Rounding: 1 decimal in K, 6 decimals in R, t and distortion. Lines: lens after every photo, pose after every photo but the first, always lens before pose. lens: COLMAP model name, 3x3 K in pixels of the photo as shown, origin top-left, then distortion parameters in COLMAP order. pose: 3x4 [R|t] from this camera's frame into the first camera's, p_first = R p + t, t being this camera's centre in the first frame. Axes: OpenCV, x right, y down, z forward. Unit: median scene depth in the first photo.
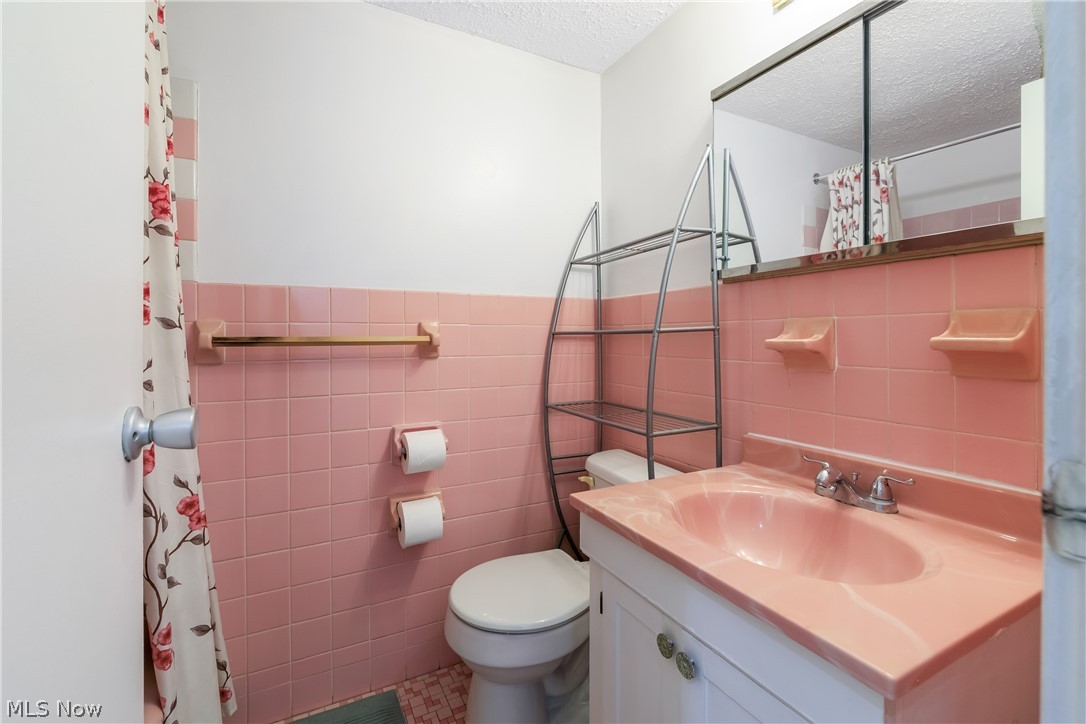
lens RADIAL K [[476.6, 0, 553.1], [0, 476.6, 342.2], [0, 0, 1]] dist [0.002501, -0.001451]
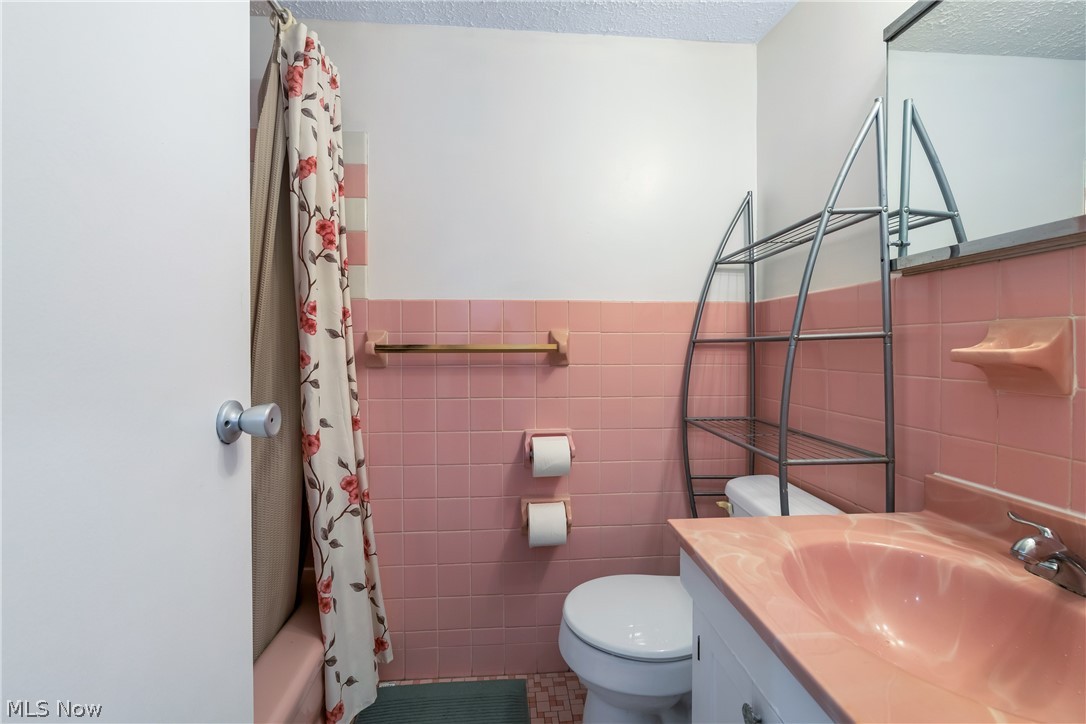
lens RADIAL K [[476.6, 0, 544.9], [0, 476.6, 355.5], [0, 0, 1]] dist [0.002501, -0.001451]
pose [[0.919506, 0.010144, -0.392945, 0.138253], [-0.005724, 0.999906, 0.012420, -0.001126], [0.393034, -0.009171, 0.919478, 0.064787]]
